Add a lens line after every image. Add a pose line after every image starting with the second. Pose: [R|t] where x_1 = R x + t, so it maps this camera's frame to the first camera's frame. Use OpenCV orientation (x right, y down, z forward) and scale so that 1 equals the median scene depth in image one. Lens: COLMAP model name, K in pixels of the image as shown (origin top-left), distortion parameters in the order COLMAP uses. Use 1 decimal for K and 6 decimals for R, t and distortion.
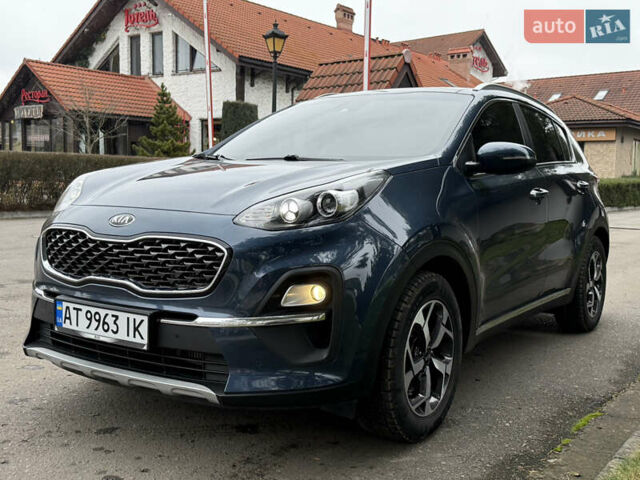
lens RADIAL K [[719.9, 0, 320.0], [0, 719.9, 240.0], [0, 0, 1]] dist [0.202728, -0.473152]
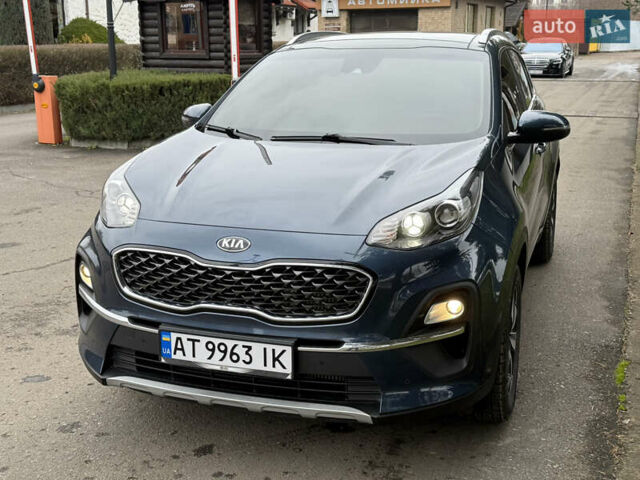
lens RADIAL K [[819.5, 0, 320.0], [0, 819.5, 240.0], [0, 0, 1]] dist [0.175790, -0.019400]
pose [[0.963940, -0.087969, 0.251158, -0.441820], [0.048496, 0.986048, 0.159241, -0.202200], [-0.261662, -0.141319, 0.954758, -0.051031]]
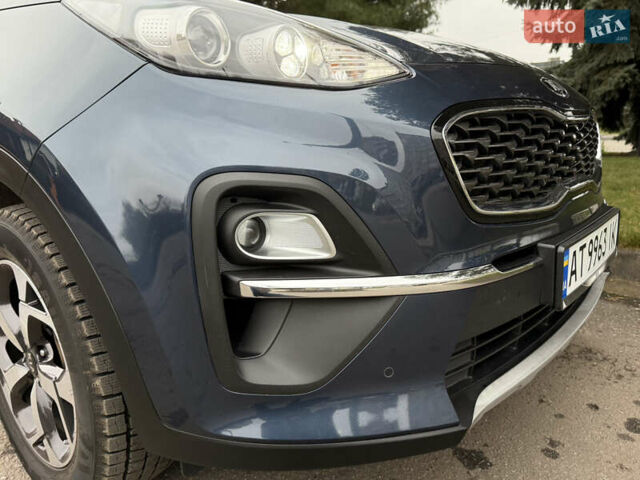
lens RADIAL K [[498.0, 0, 311.0], [0, 498.0, 239.7], [0, 0, 1]] dist [-0.002695, -0.004221]
pose [[0.114711, -0.233203, 0.965639, -0.741647], [0.145363, 0.965532, 0.215909, -0.024598], [-0.982706, 0.115601, 0.144657, 1.179231]]
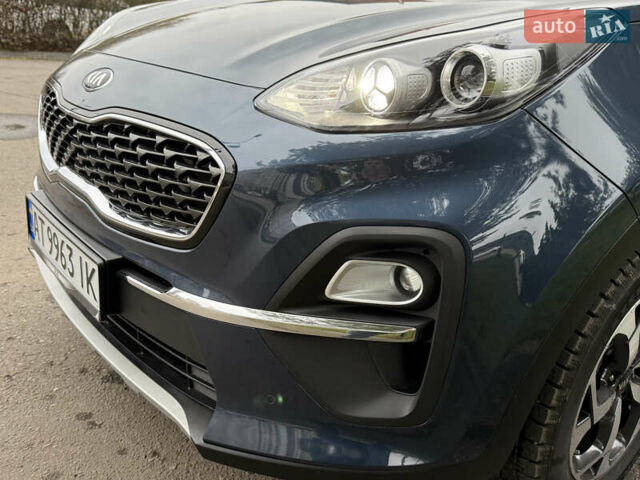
lens RADIAL K [[576.7, 0, 320.0], [0, 576.7, 240.0], [0, 0, 1]] dist [0.065730, -0.003058]
pose [[0.956428, 0.146098, -0.252785, 0.029805], [-0.082356, 0.965639, 0.246494, -0.033996], [0.280112, -0.214936, 0.935596, 0.607239]]
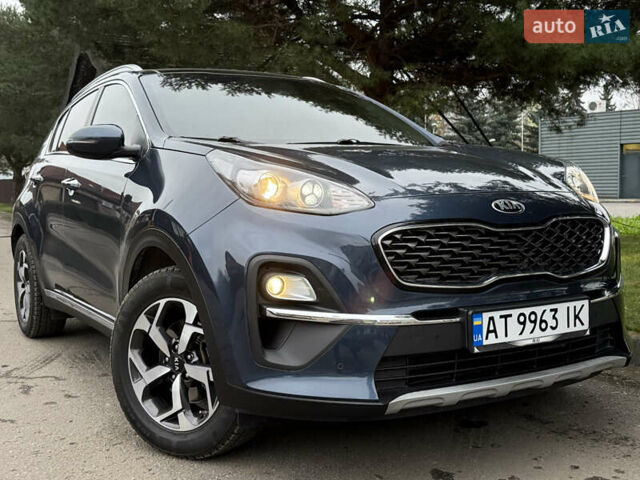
lens RADIAL K [[719.9, 0, 320.0], [0, 719.9, 240.0], [0, 0, 1]] dist [0.202728, -0.473152]
pose [[0.426038, -0.080792, 0.901090, -1.190524], [0.117987, 0.992460, 0.033200, -0.044896], [-0.896979, 0.092172, 0.432358, 0.844765]]
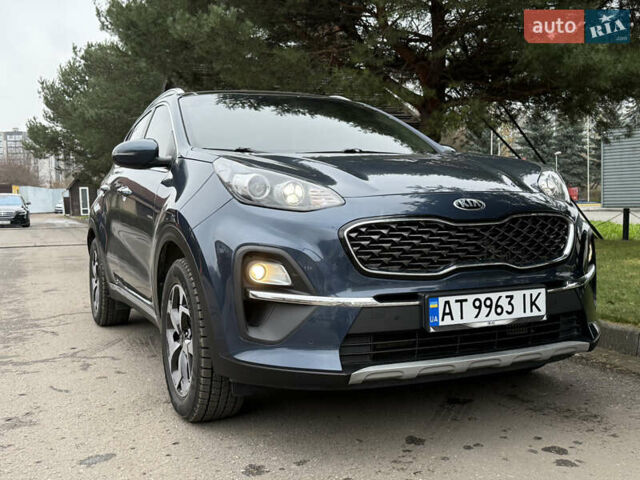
lens RADIAL K [[667.1, 0, 309.9], [0, 667.1, 238.7], [0, 0, 1]] dist [0.168847, -0.388866]
pose [[0.529268, -0.067363, 0.845776, -1.187338], [0.118290, 0.992966, 0.005063, -0.012100], [-0.840168, 0.097367, 0.533514, 0.713532]]
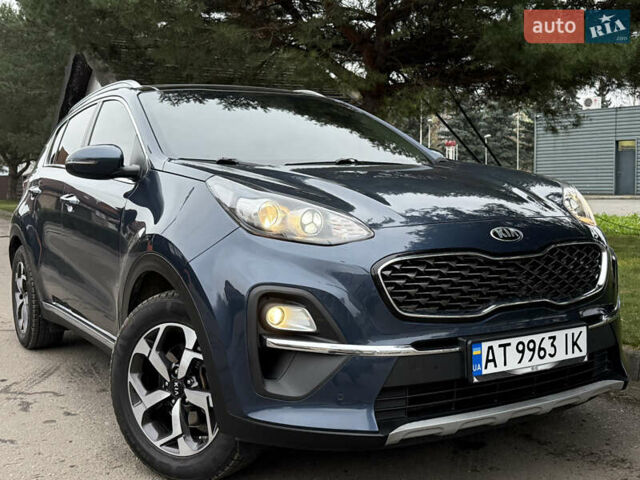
lens RADIAL K [[719.9, 0, 320.0], [0, 719.9, 240.0], [0, 0, 1]] dist [0.202728, -0.473152]
pose [[0.421189, -0.085996, 0.902887, -1.192820], [0.119354, 0.992093, 0.038814, -0.084372], [-0.899085, 0.091415, 0.428123, 0.843183]]
